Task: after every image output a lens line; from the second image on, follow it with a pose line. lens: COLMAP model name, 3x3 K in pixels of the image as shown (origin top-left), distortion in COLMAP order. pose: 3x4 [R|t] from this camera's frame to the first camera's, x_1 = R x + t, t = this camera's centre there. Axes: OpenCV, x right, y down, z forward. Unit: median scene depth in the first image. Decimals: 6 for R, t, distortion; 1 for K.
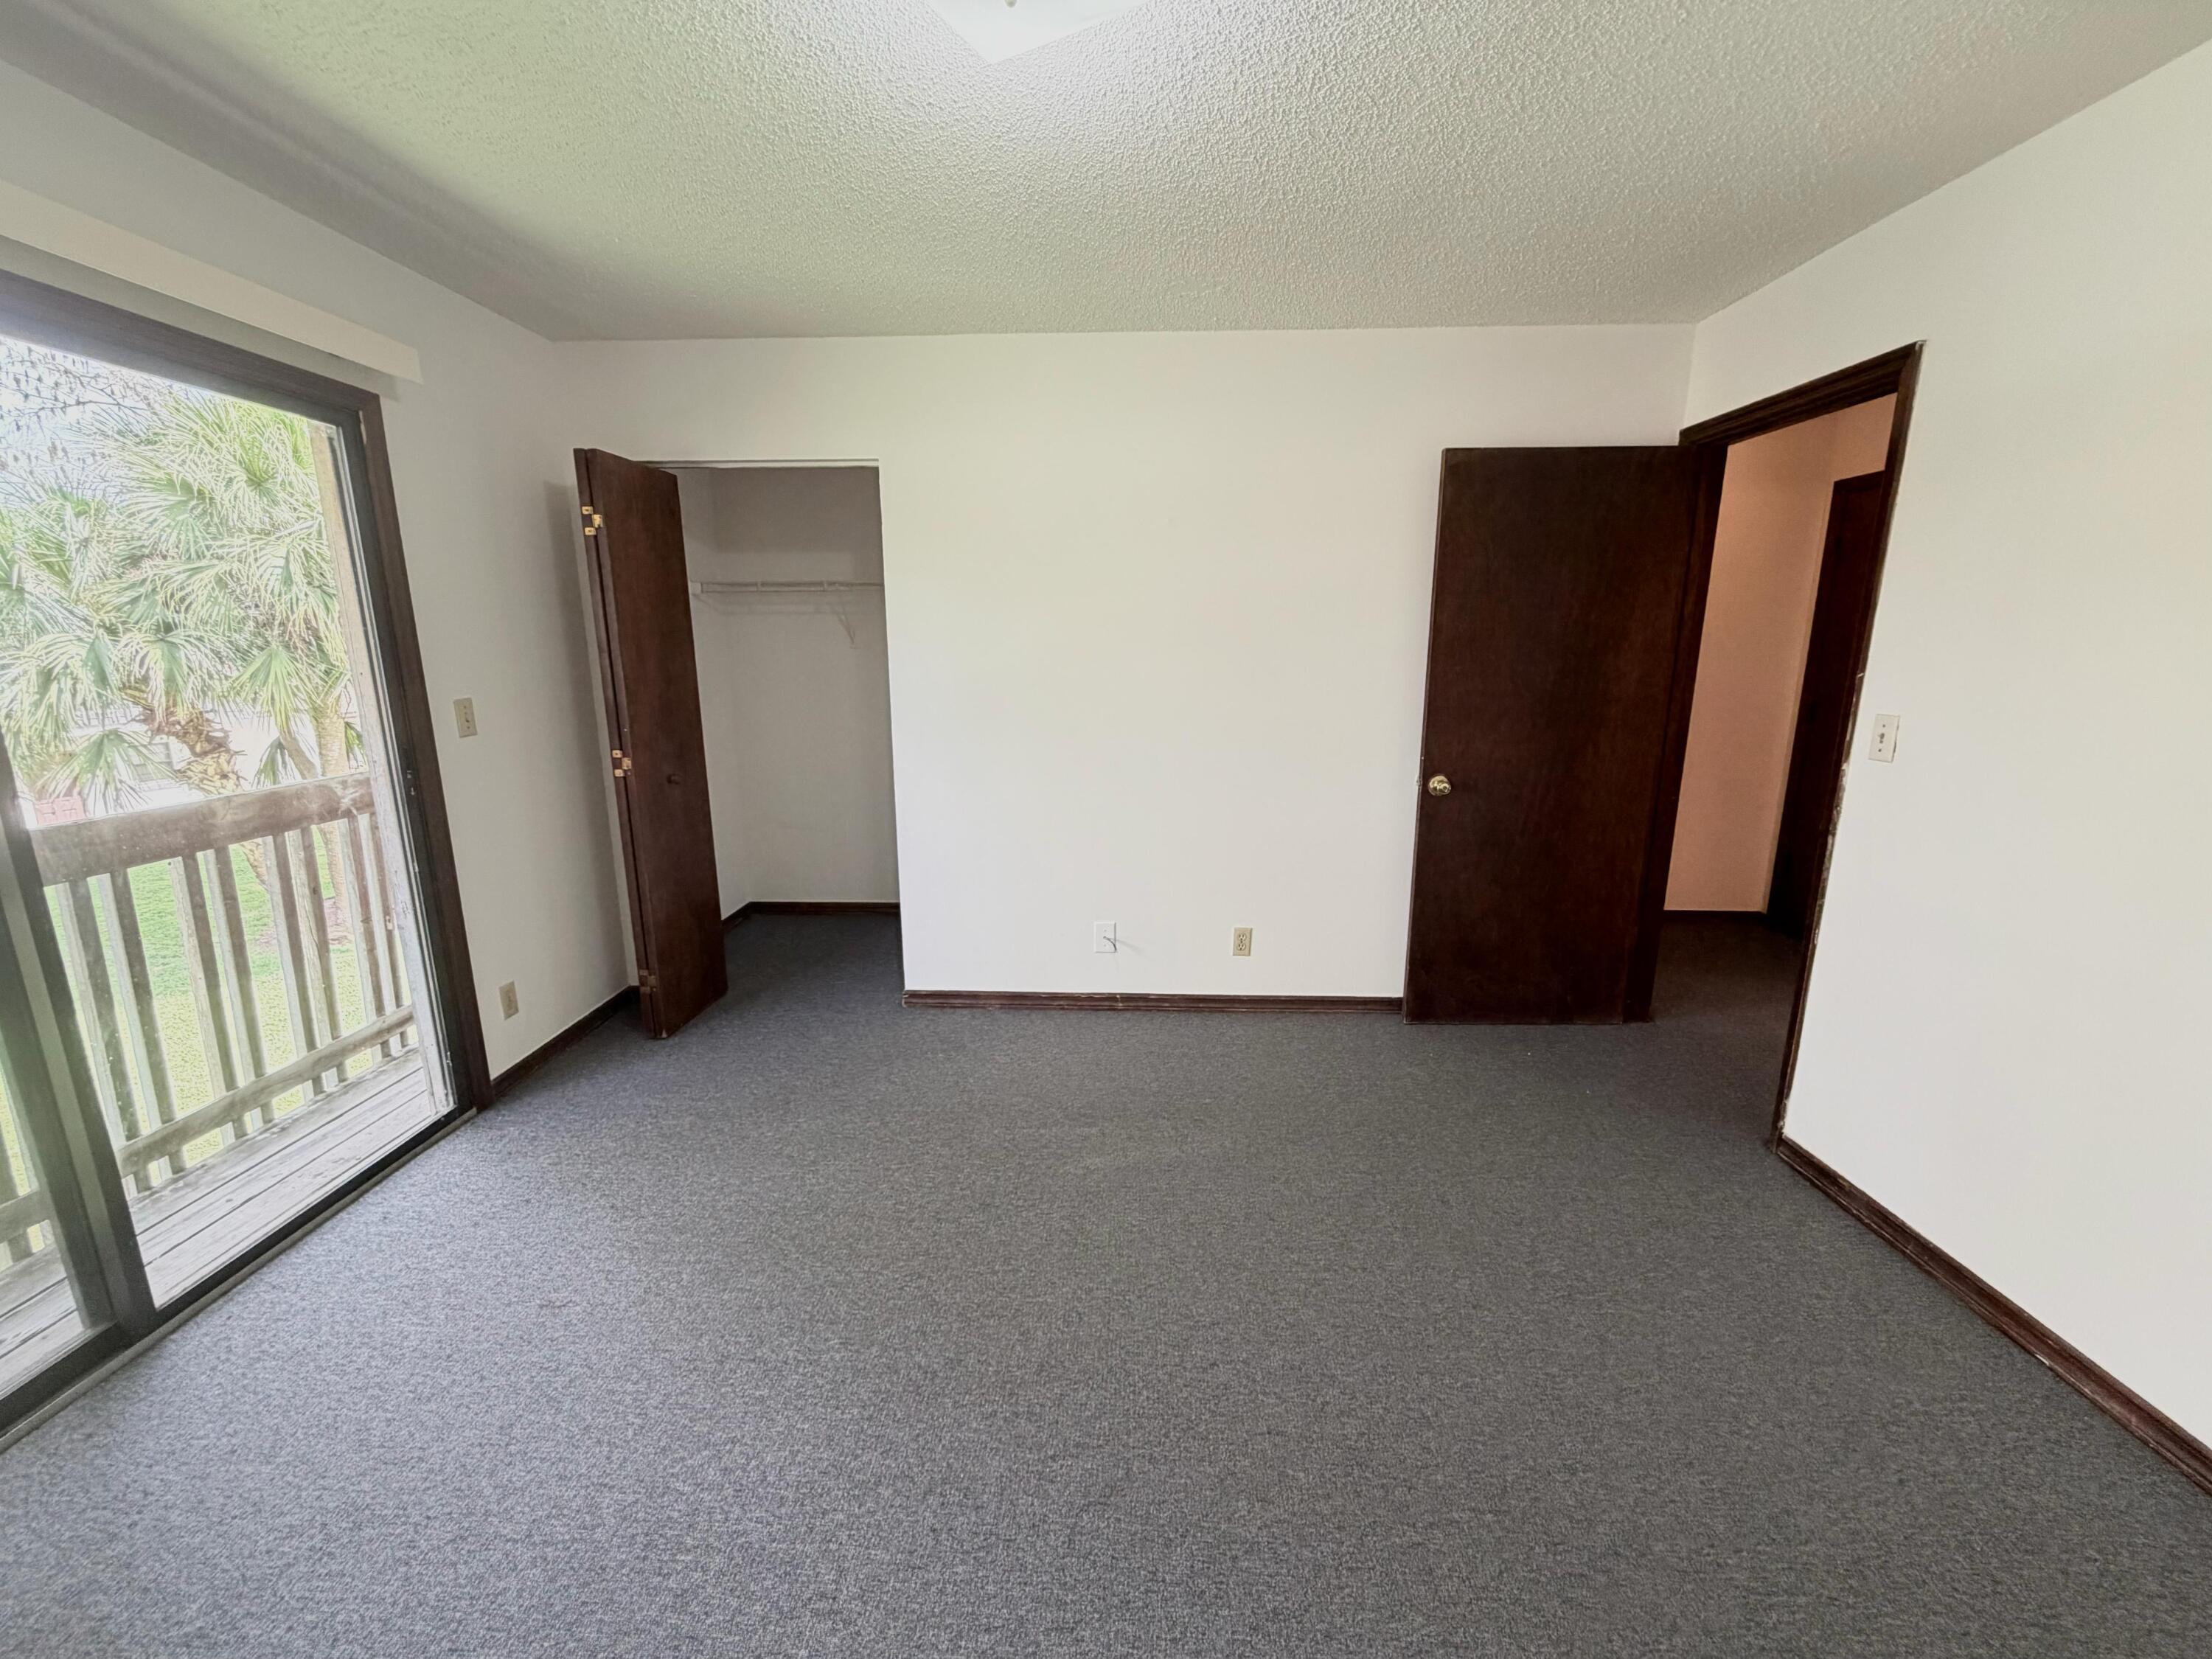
lens RADIAL K [[884.6, 0, 1102.0], [0, 884.6, 830.0], [0, 0, 1]] dist [-0.000093, 0.000522]
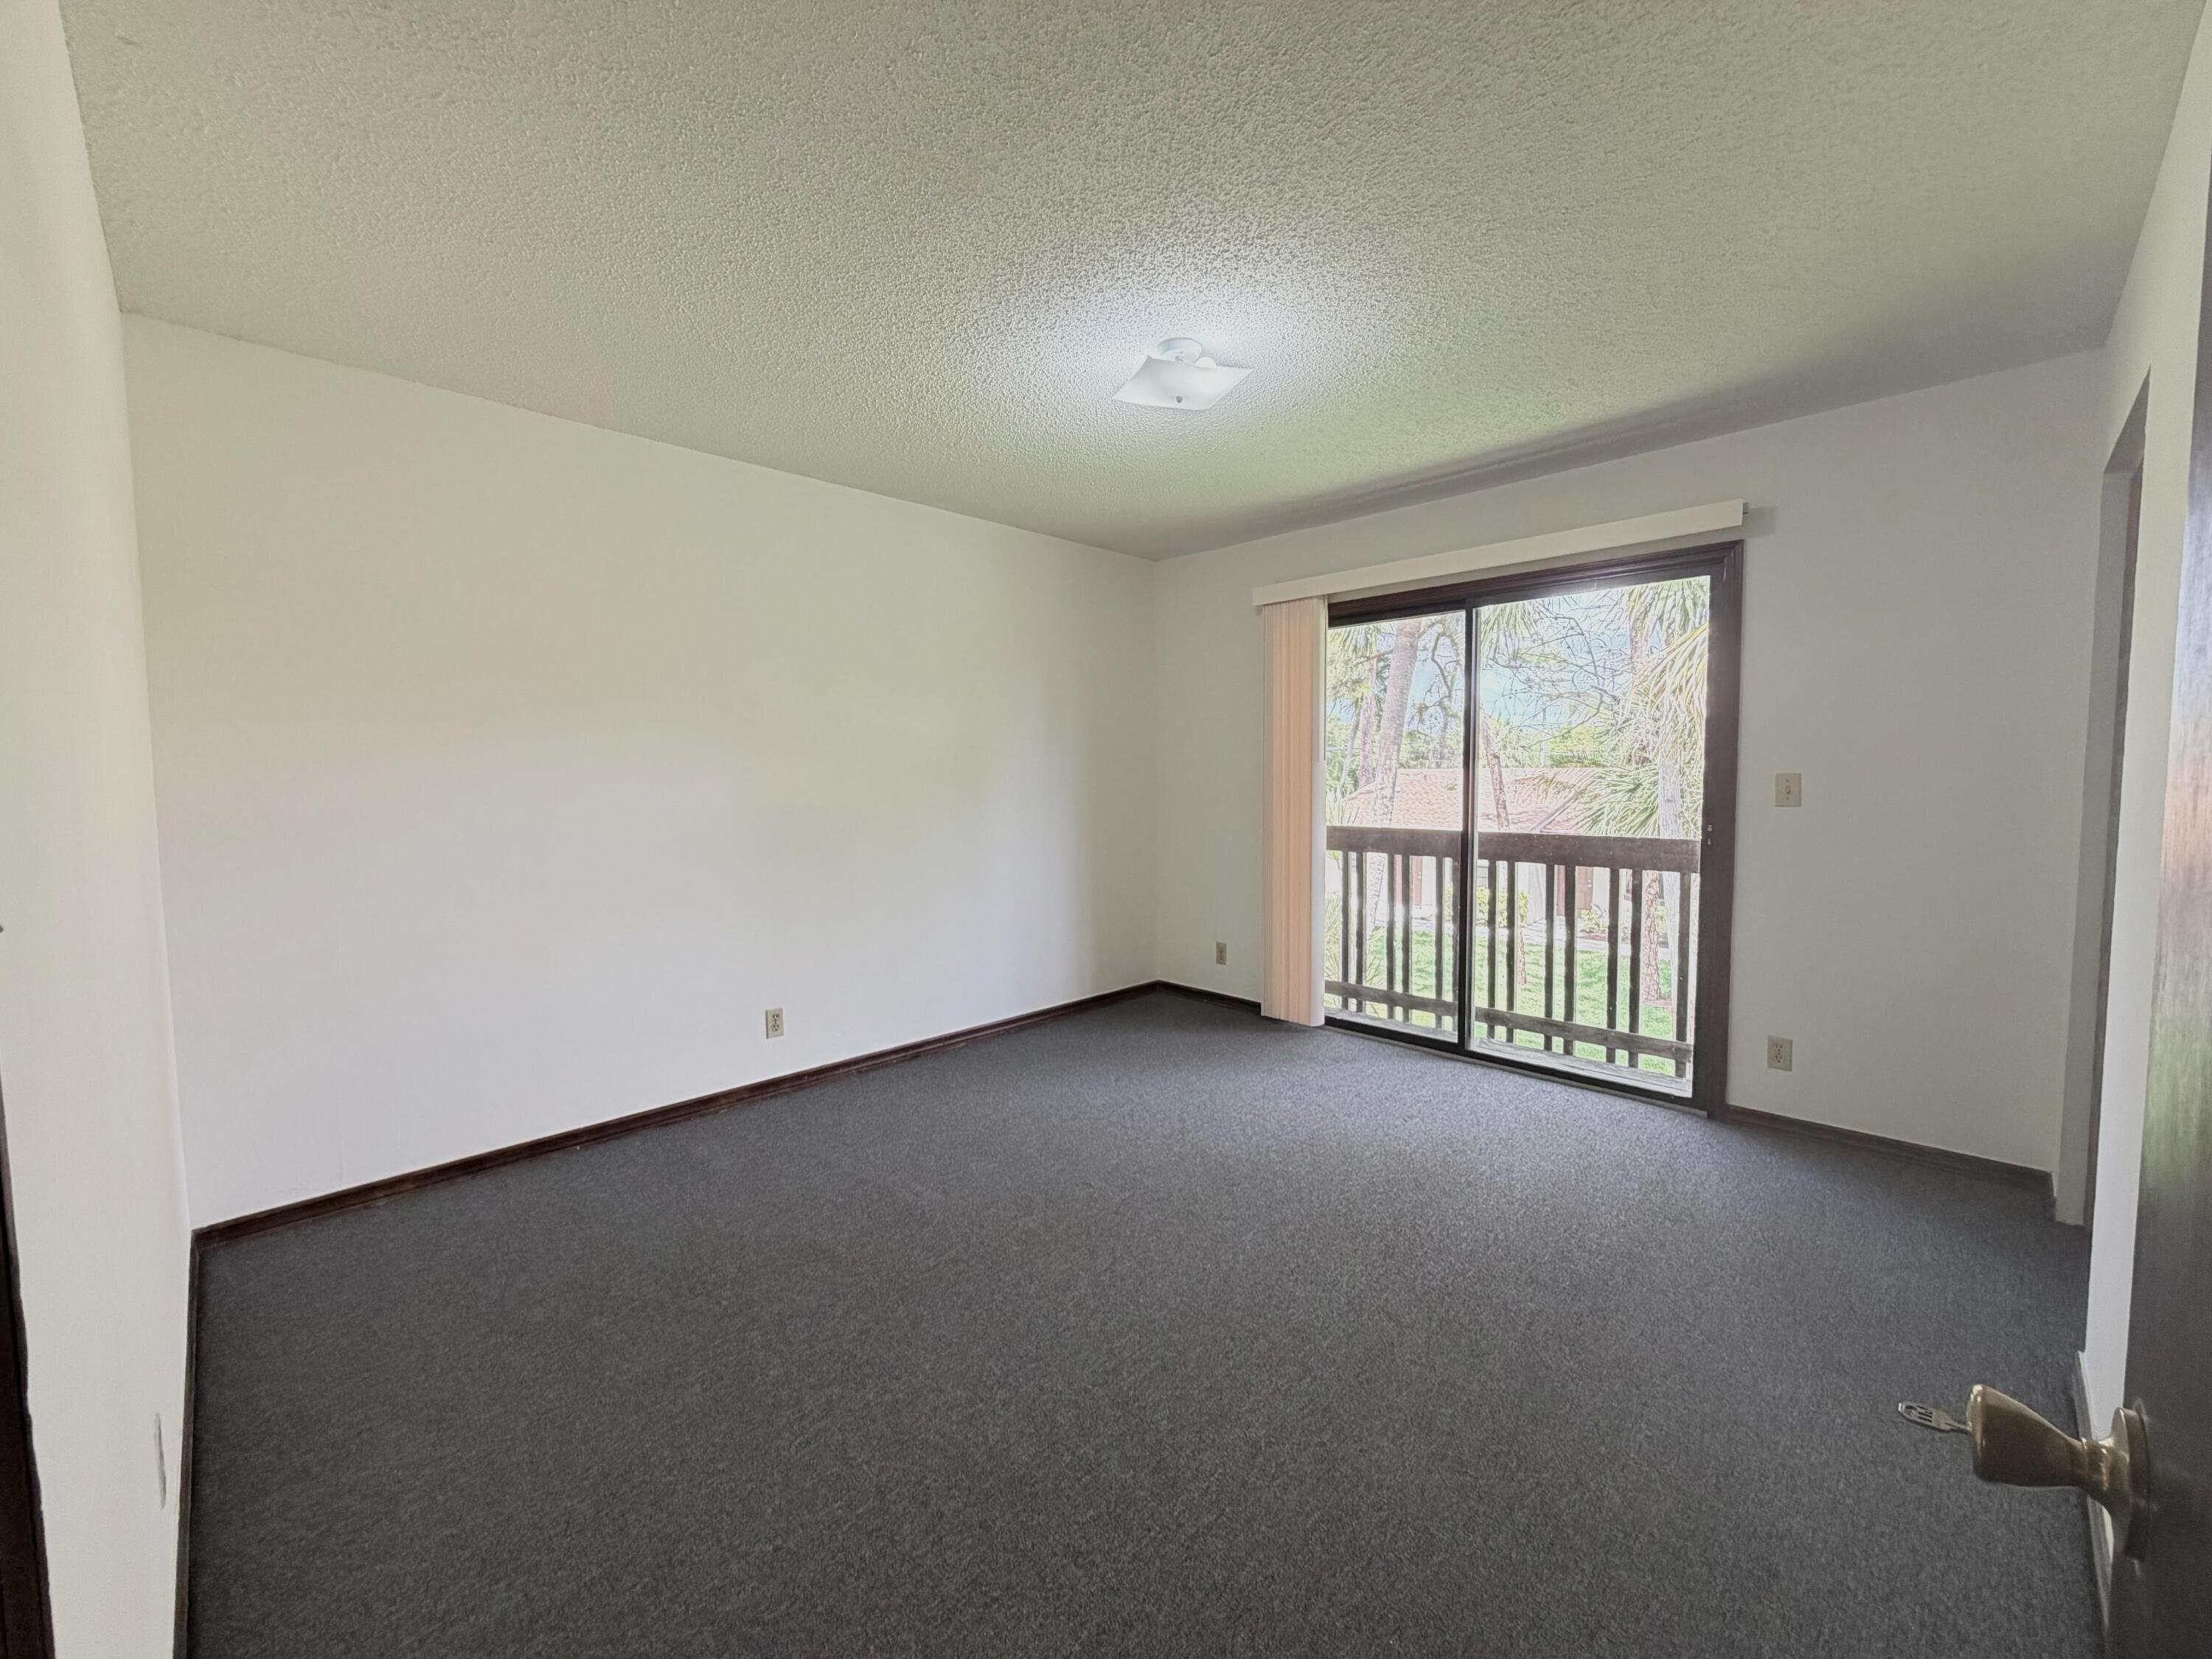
lens RADIAL K [[884.6, 0, 1102.0], [0, 884.6, 830.0], [0, 0, 1]] dist [-0.000093, 0.000522]
pose [[-0.685480, 0.055175, -0.725998, 0.598458], [-0.140750, 0.968274, 0.206483, -0.160118], [0.714357, 0.243725, -0.655967, 0.963543]]
